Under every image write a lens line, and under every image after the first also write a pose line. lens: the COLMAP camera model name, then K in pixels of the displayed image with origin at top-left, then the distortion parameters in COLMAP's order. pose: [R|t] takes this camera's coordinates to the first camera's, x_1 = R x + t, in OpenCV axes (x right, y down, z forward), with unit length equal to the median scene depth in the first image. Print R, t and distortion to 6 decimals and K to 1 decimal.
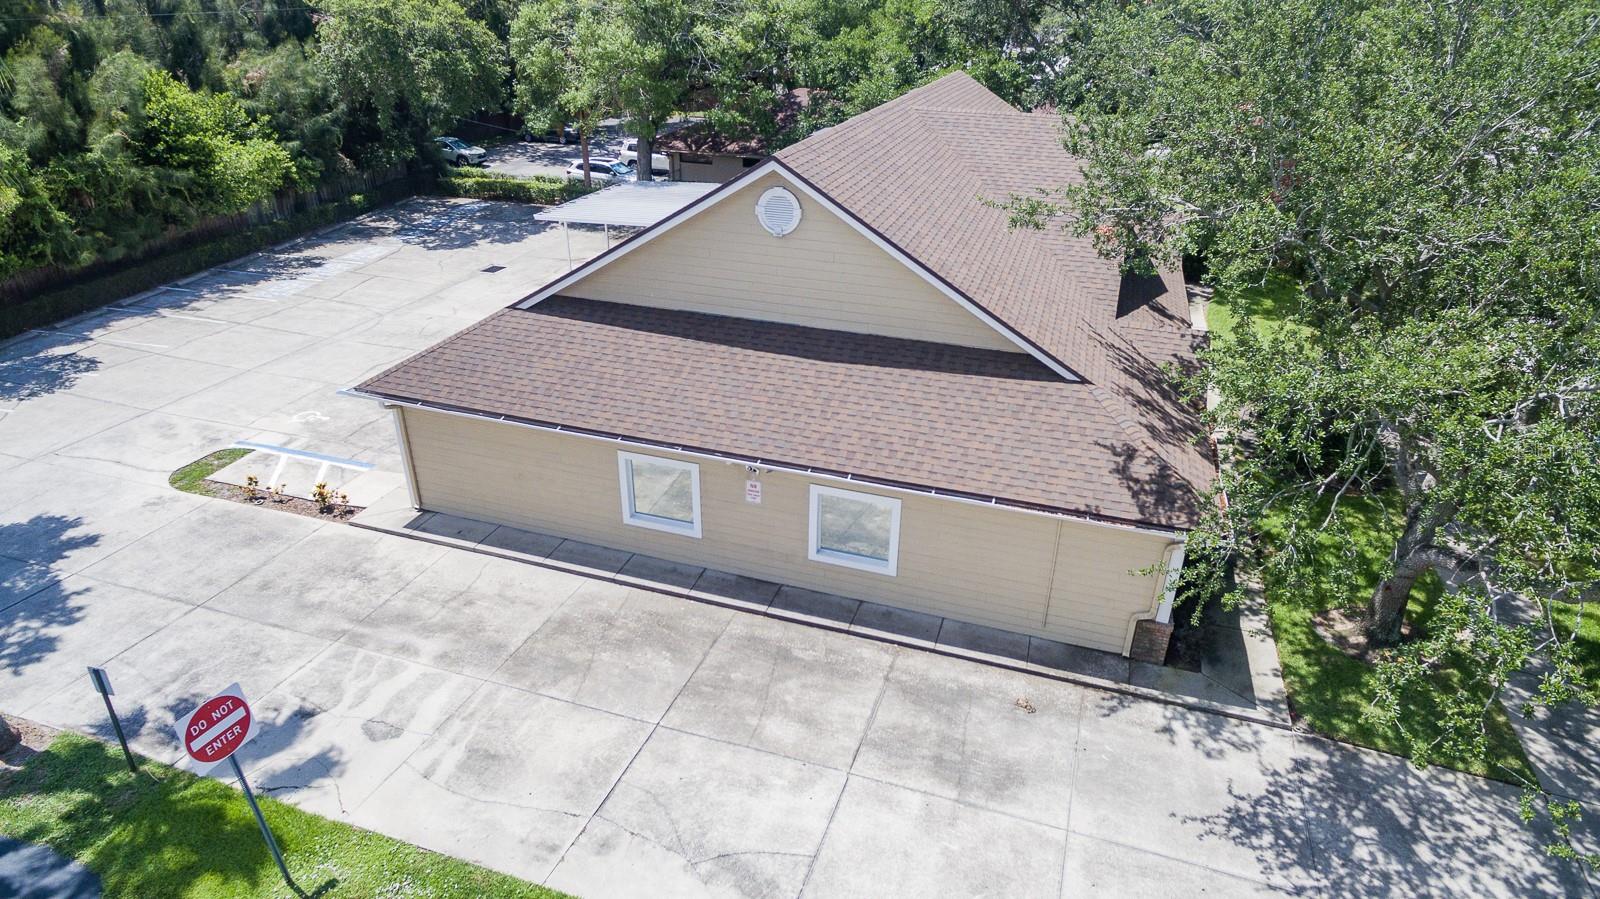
lens RADIAL K [[909.0, 0, 796.8], [0, 909.0, 445.6], [0, 0, 1]] dist [0.014456, -0.008281]
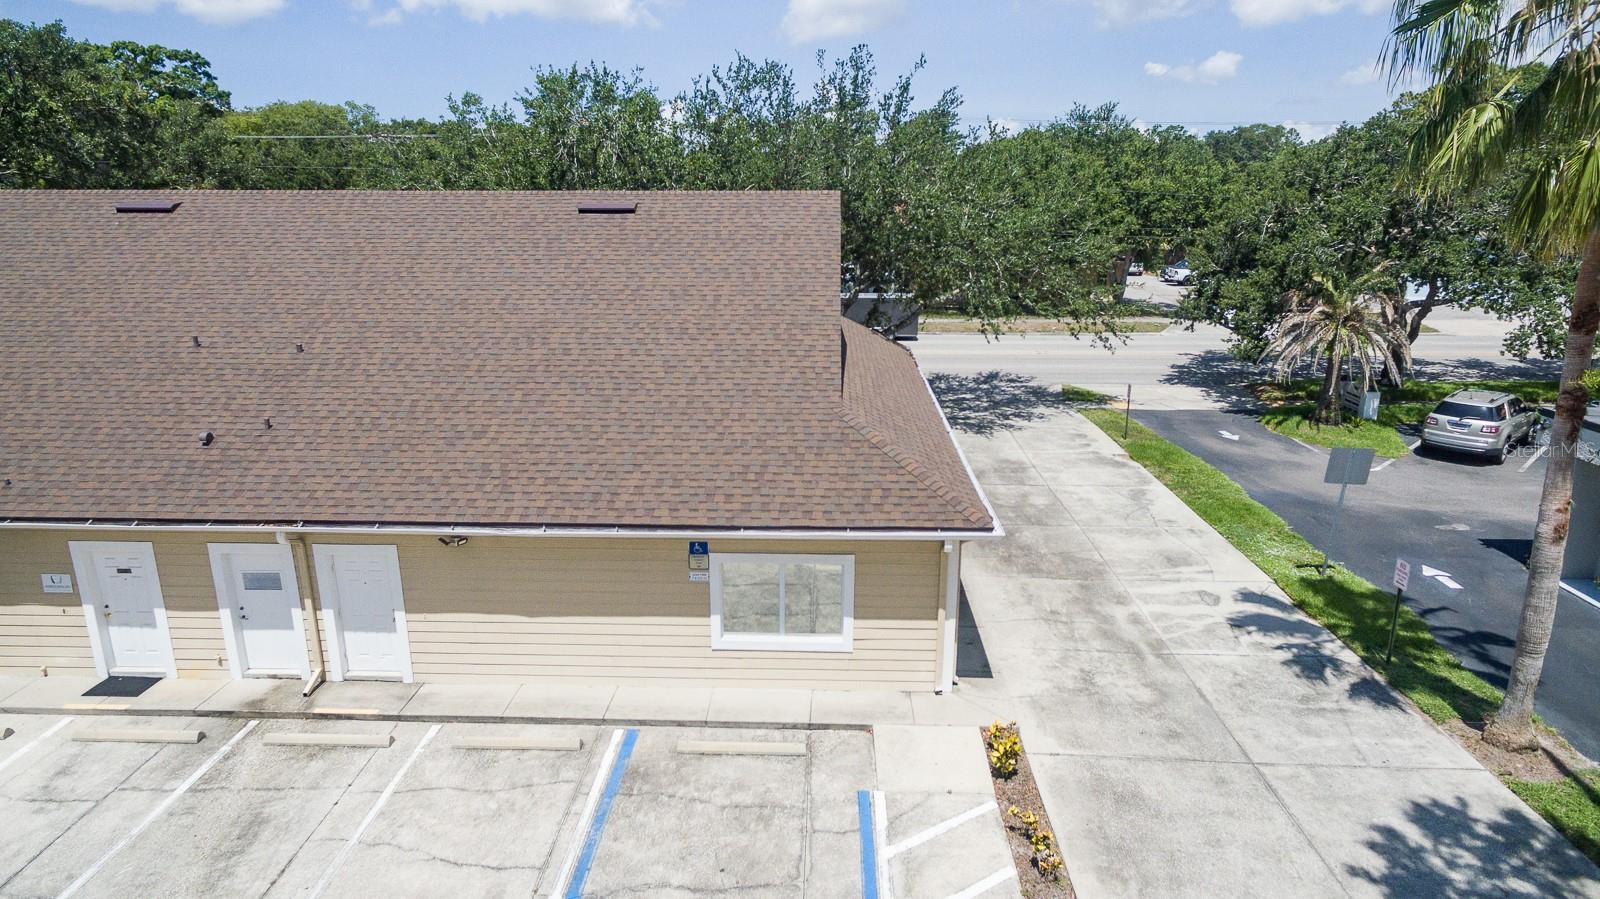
lens RADIAL K [[909.0, 0, 796.8], [0, 909.0, 445.6], [0, 0, 1]] dist [0.014456, -0.008281]
pose [[-0.290320, -0.260469, 0.920799, -0.632987], [0.429332, 0.824507, 0.368595, -0.259731], [-0.855212, 0.502339, -0.127544, 0.685996]]
